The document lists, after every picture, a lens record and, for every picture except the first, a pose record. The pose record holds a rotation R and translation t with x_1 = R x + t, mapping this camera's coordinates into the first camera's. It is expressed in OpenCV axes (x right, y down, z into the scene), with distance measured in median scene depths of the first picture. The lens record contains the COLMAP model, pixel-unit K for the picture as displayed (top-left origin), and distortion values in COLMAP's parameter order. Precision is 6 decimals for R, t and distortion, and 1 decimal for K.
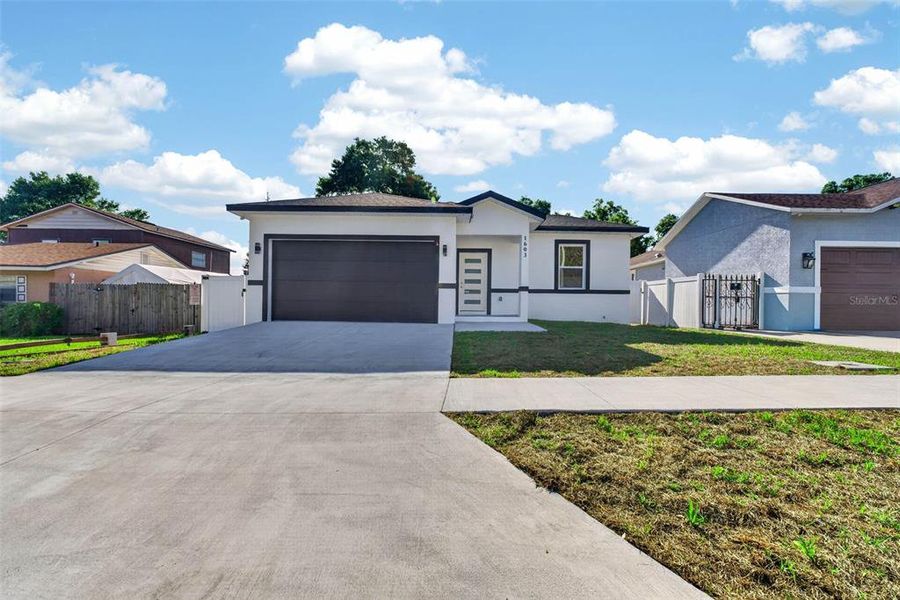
lens RADIAL K [[369.1, 0, 452.9], [0, 369.1, 303.5], [0, 0, 1]] dist [-0.004284, -0.000308]
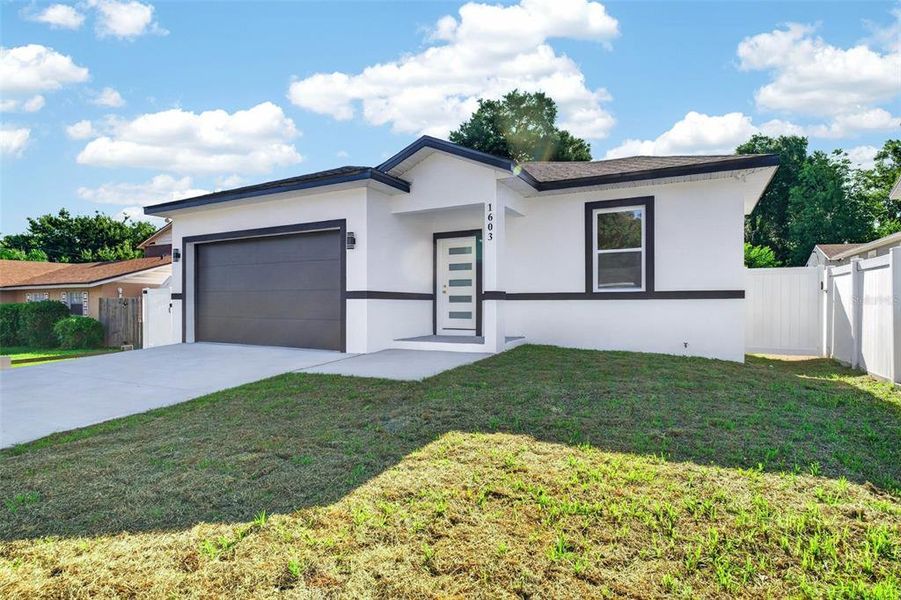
lens RADIAL K [[460.4, 0, 450.5], [0, 460.4, 300.0], [0, 0, 1]] dist [-0.002346, -0.001255]
pose [[0.890683, -0.018422, -0.454251, 0.409520], [0.014978, 0.999825, -0.011180, -0.022142], [0.454377, 0.003154, 0.890804, 0.291266]]
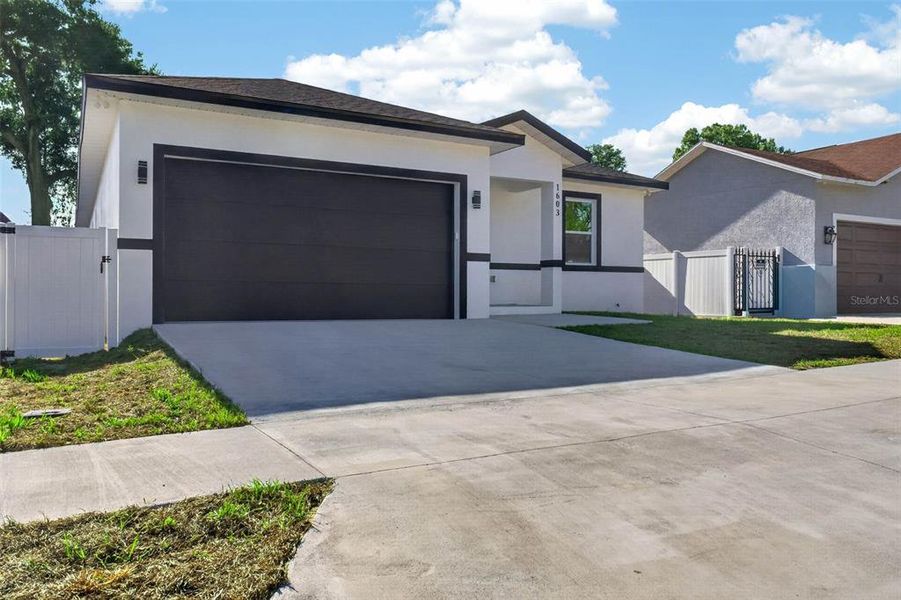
lens RADIAL K [[683.1, 0, 450.5], [0, 683.1, 300.0], [0, 0, 1]] dist [-0.007393, -0.002458]
pose [[0.869935, -0.013800, 0.492973, -0.512367], [0.006798, 0.999849, 0.015994, 0.004554], [-0.493120, -0.010563, 0.869897, 0.019561]]
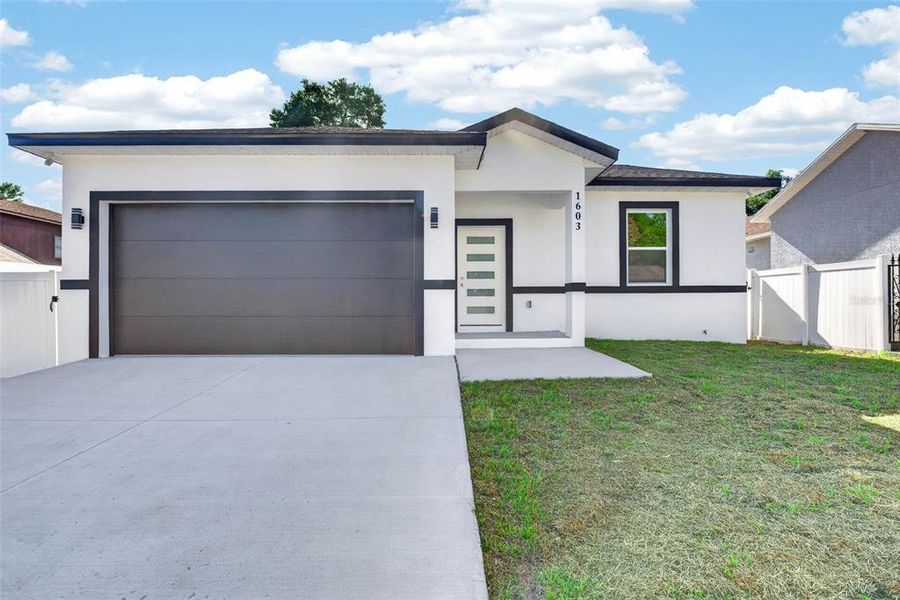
lens RADIAL K [[459.8, 0, 450.0], [0, 459.8, 300.0], [0, 0, 1]] dist [-0.002346, -0.001255]
pose [[0.999503, -0.017396, 0.026290, -0.015713], [0.017490, 0.999841, -0.003356, -0.018709], [-0.026227, 0.003815, 0.999649, 0.275587]]
